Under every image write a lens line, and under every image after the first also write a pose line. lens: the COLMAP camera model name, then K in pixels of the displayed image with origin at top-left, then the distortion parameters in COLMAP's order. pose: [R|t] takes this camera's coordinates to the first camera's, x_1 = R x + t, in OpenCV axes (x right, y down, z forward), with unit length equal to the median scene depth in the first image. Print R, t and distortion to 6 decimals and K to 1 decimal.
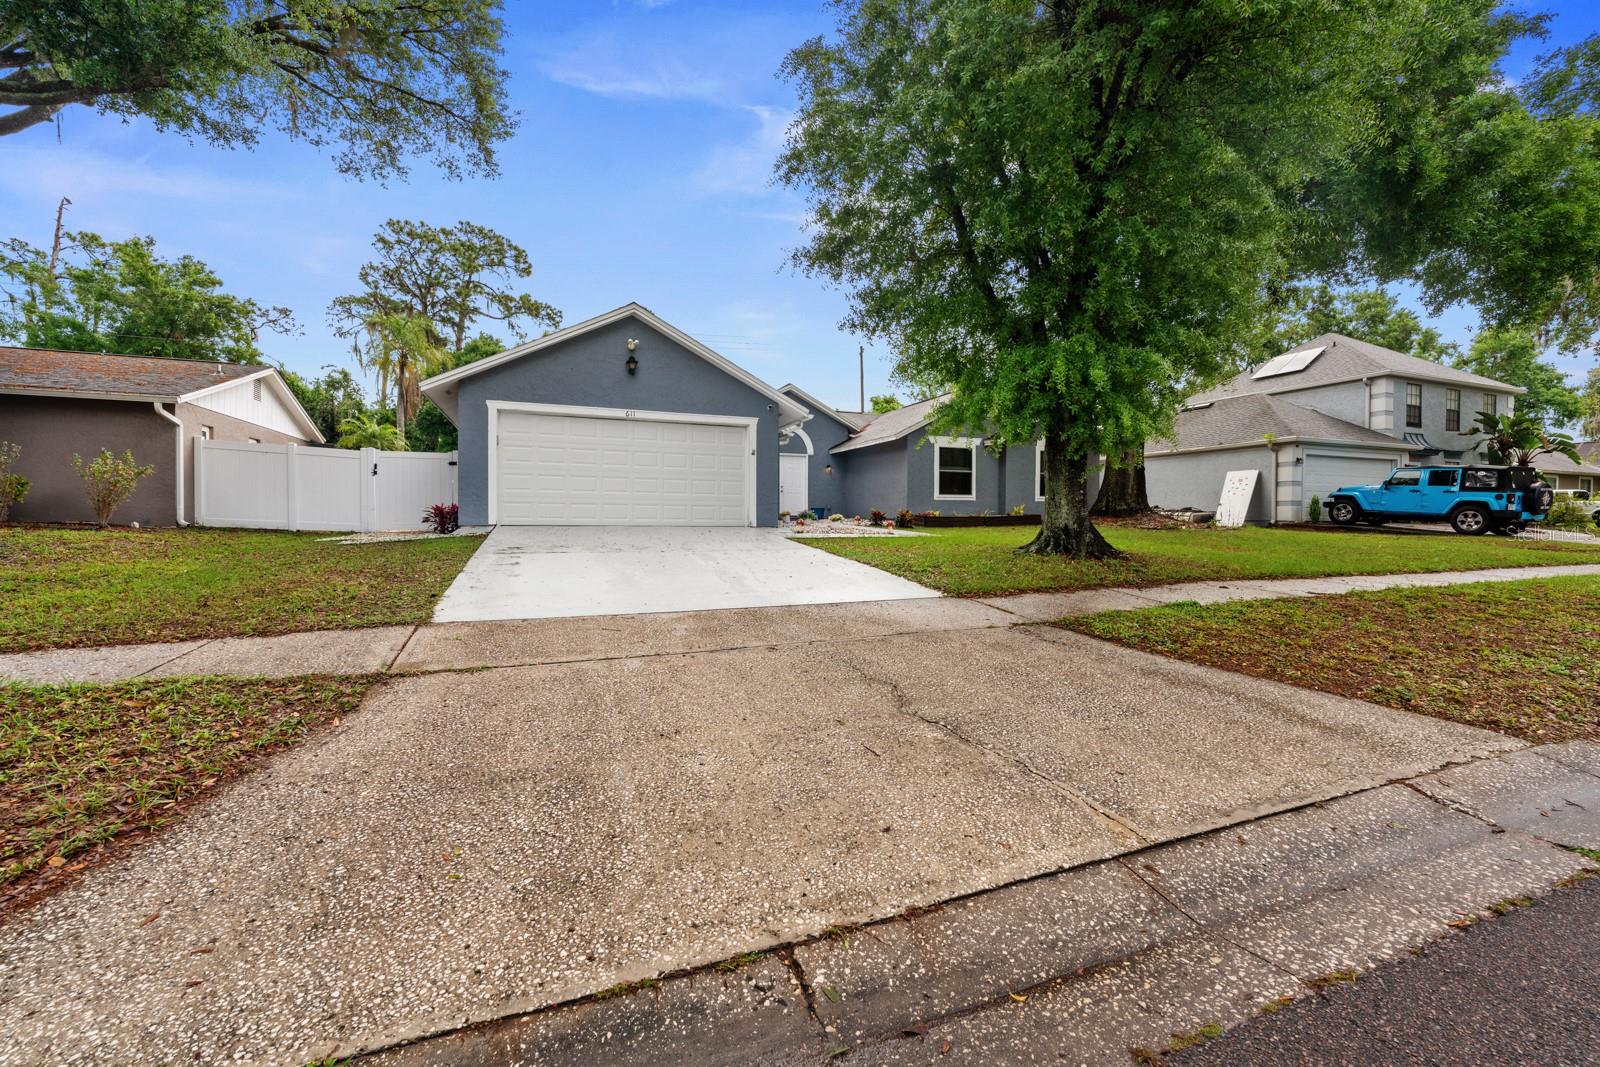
lens RADIAL K [[628.1, 0, 794.2], [0, 628.1, 524.9], [0, 0, 1]] dist [-0.000862, -0.000056]
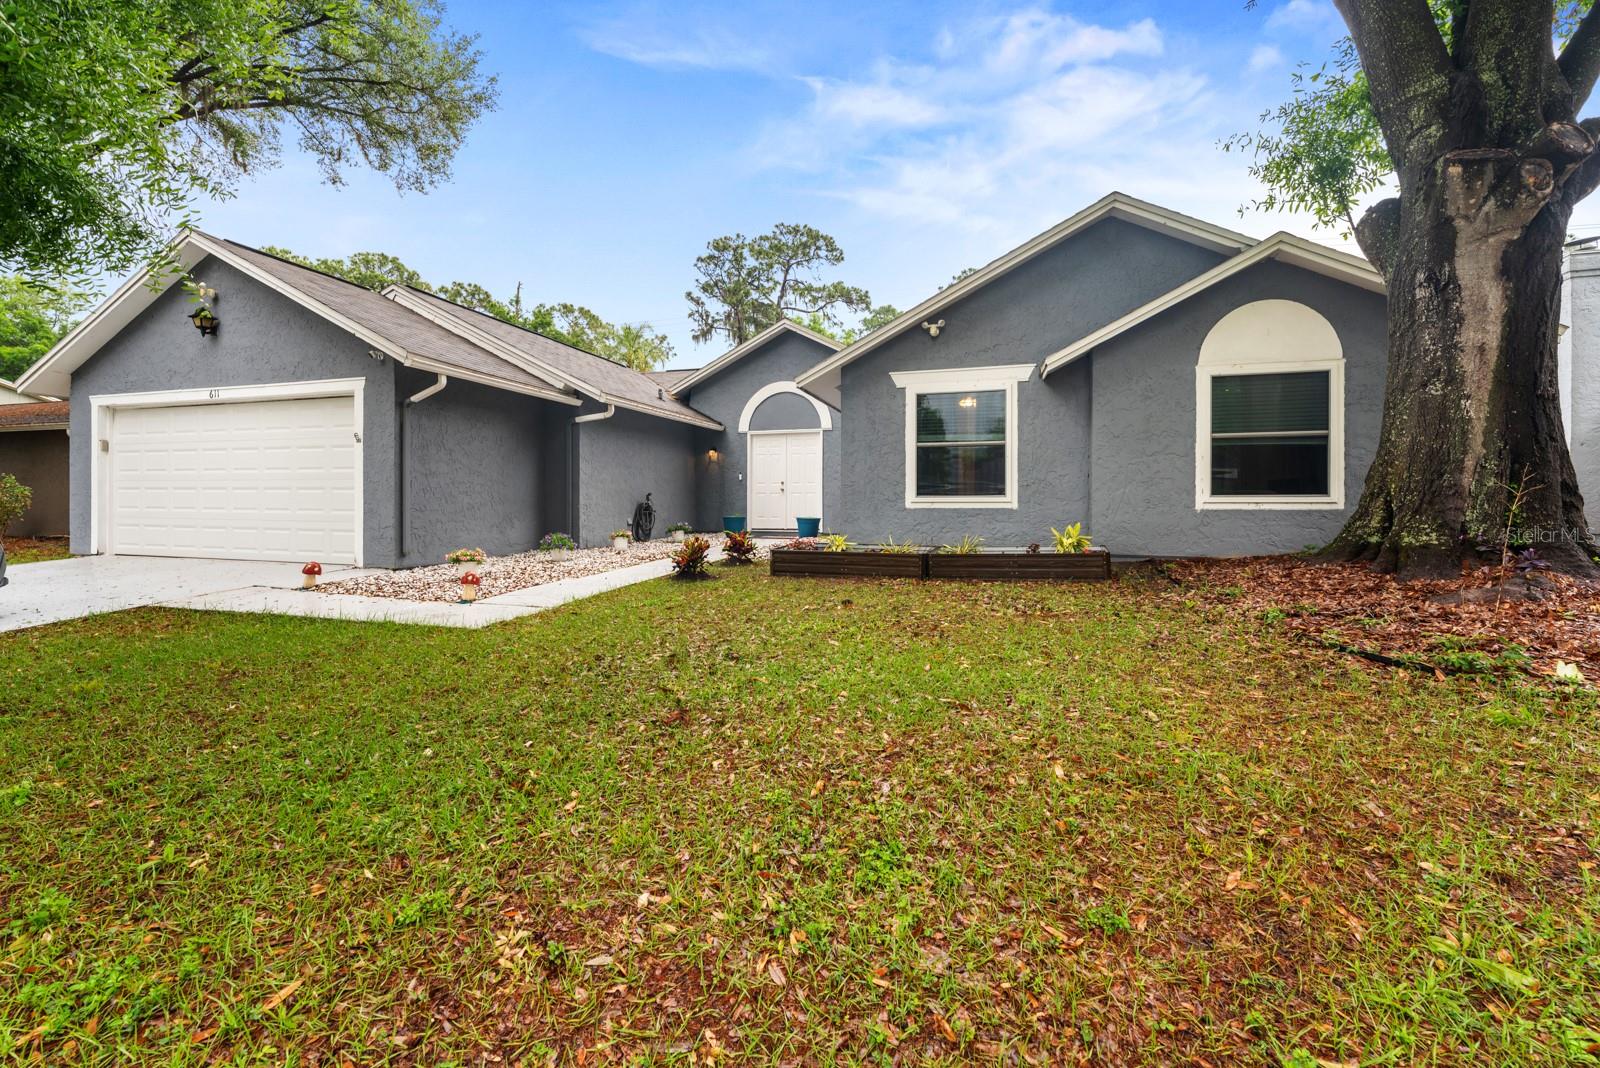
lens RADIAL K [[654.8, 0, 806.5], [0, 654.8, 496.5], [0, 0, 1]] dist [-0.001102, -0.000327]
pose [[0.793454, -0.010327, -0.608542, 0.448999], [-0.006008, 0.999674, -0.024799, -0.035267], [0.608600, 0.023333, 0.793134, 0.554876]]
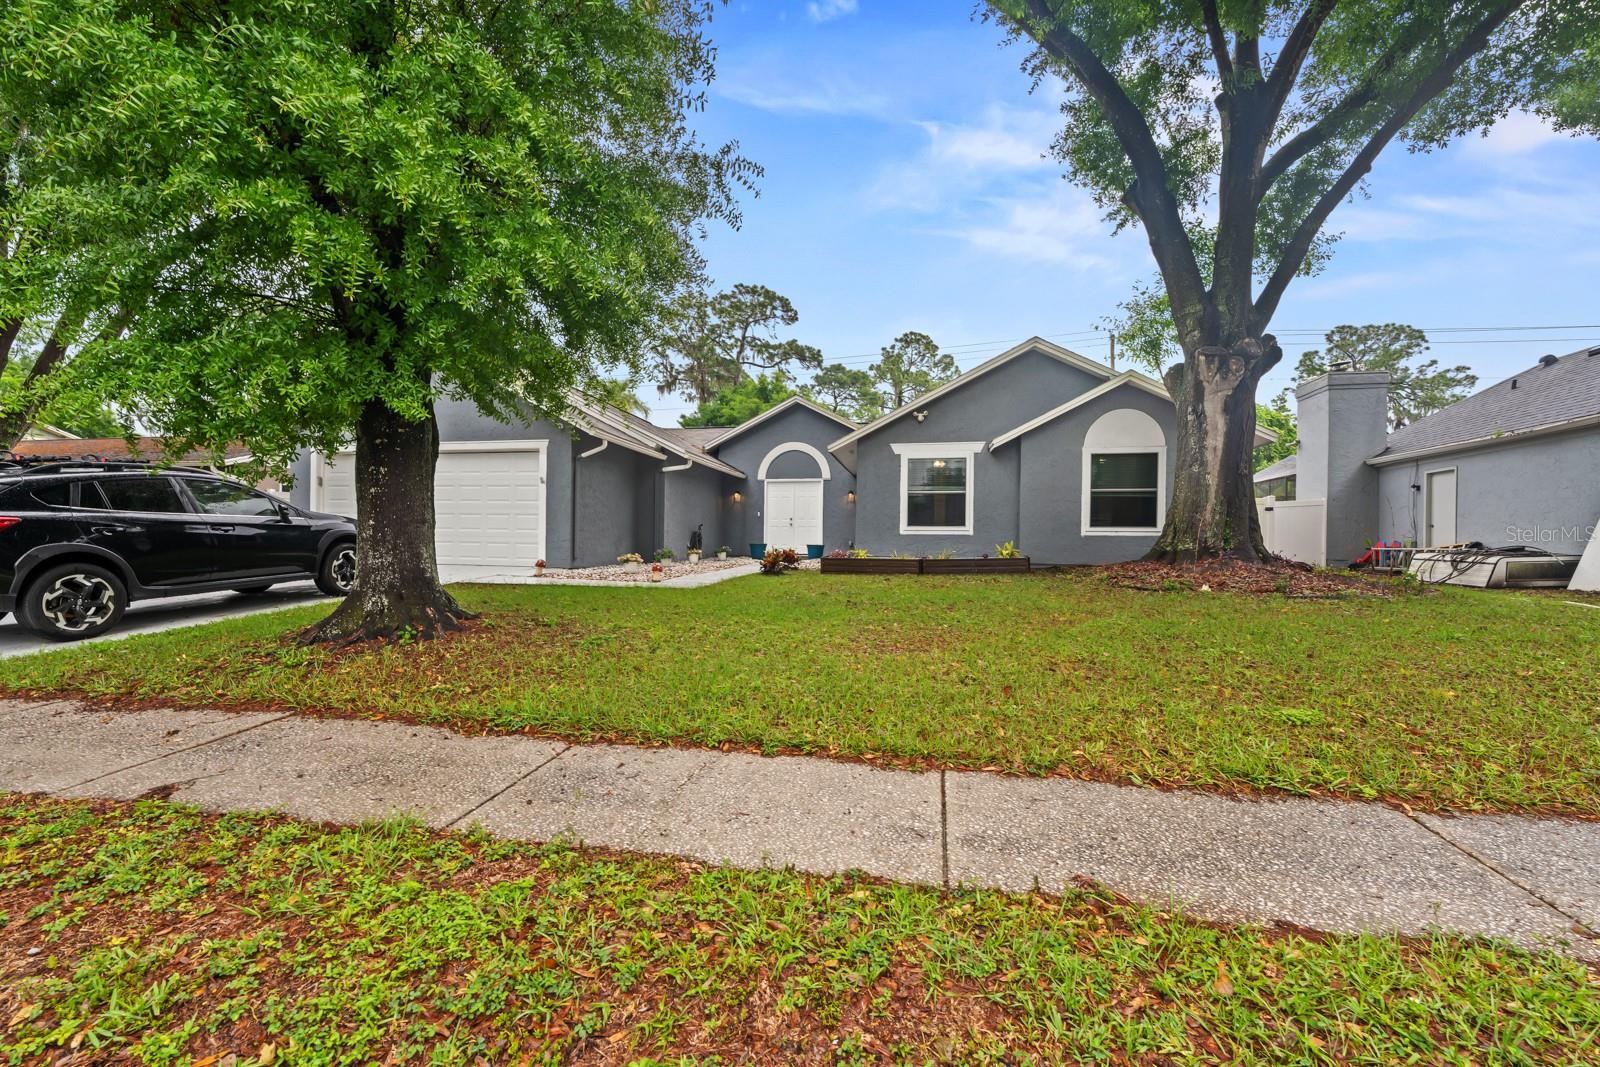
lens RADIAL K [[648.1, 0, 798.1], [0, 648.1, 541.9], [0, 0, 1]] dist [-0.001895, -0.000240]
pose [[0.843793, 0.000502, -0.536669, 0.503387], [-0.016518, 0.999550, -0.025037, -0.010971], [0.536415, 0.029991, 0.843421, 0.318318]]
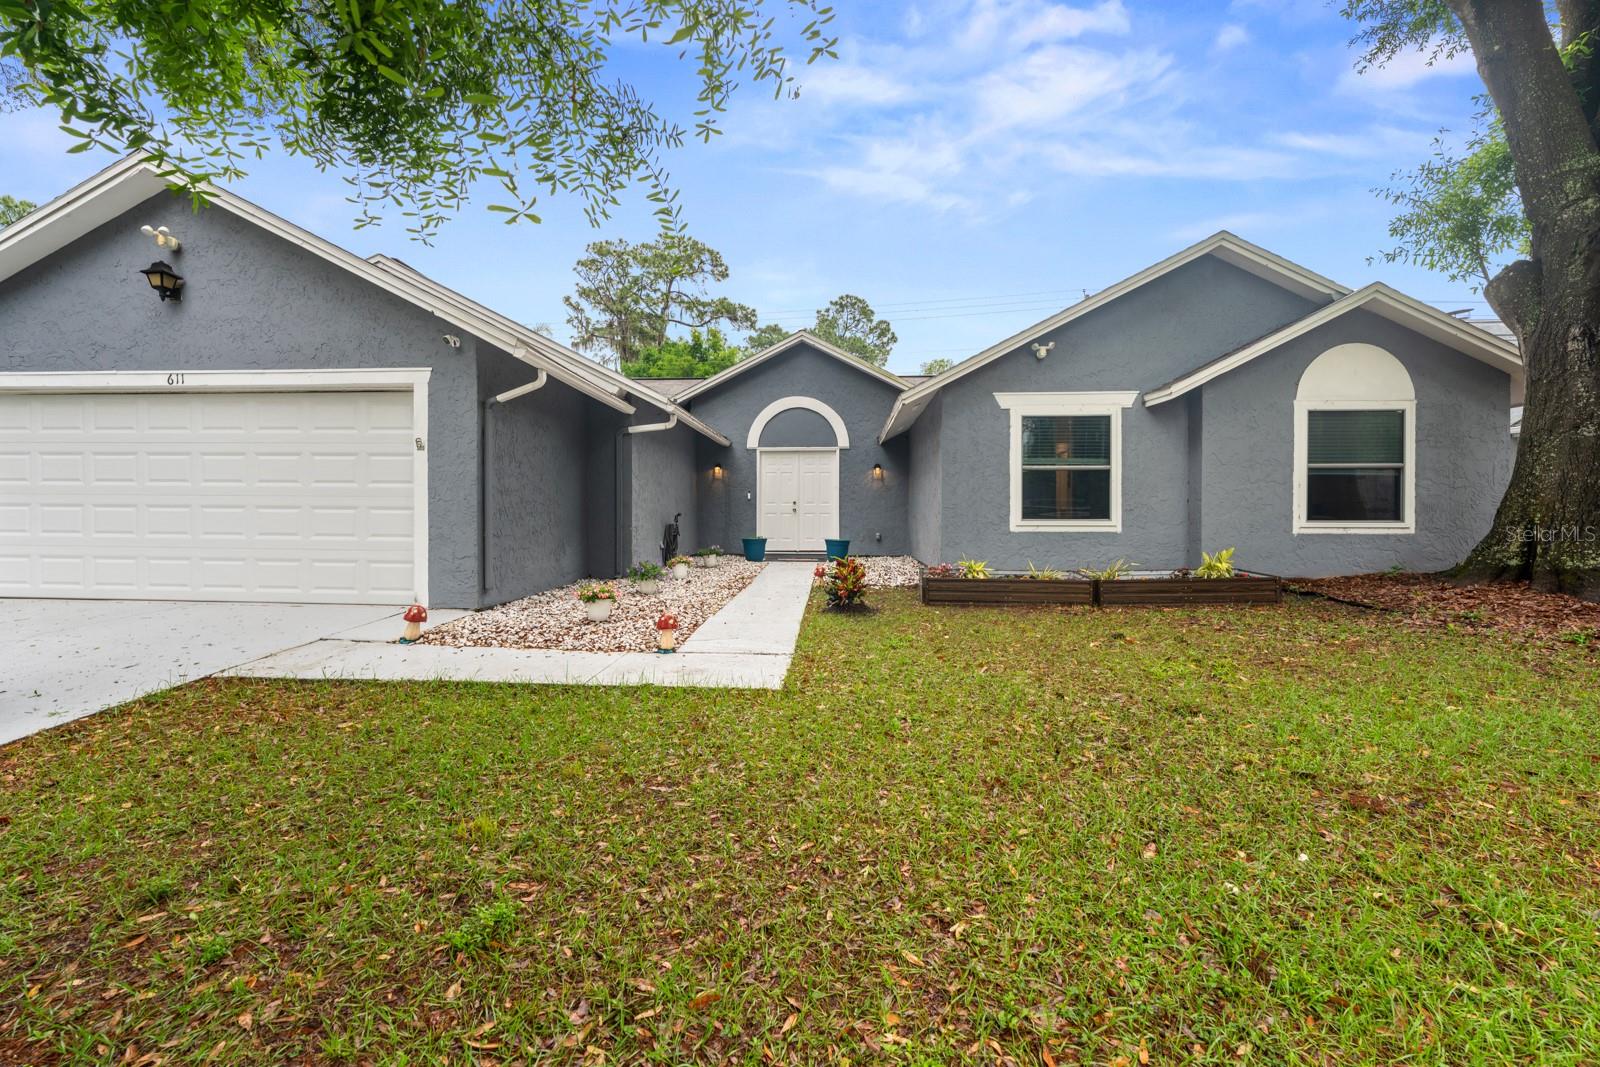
lens RADIAL K [[642.9, 0, 797.9], [0, 642.9, 519.1], [0, 0, 1]] dist [-0.002399, 0.000124]
pose [[0.908864, -0.001678, -0.417090, 0.271218], [-0.005719, 0.999848, -0.016485, -0.039521], [0.417054, 0.017368, 0.908716, 0.495170]]
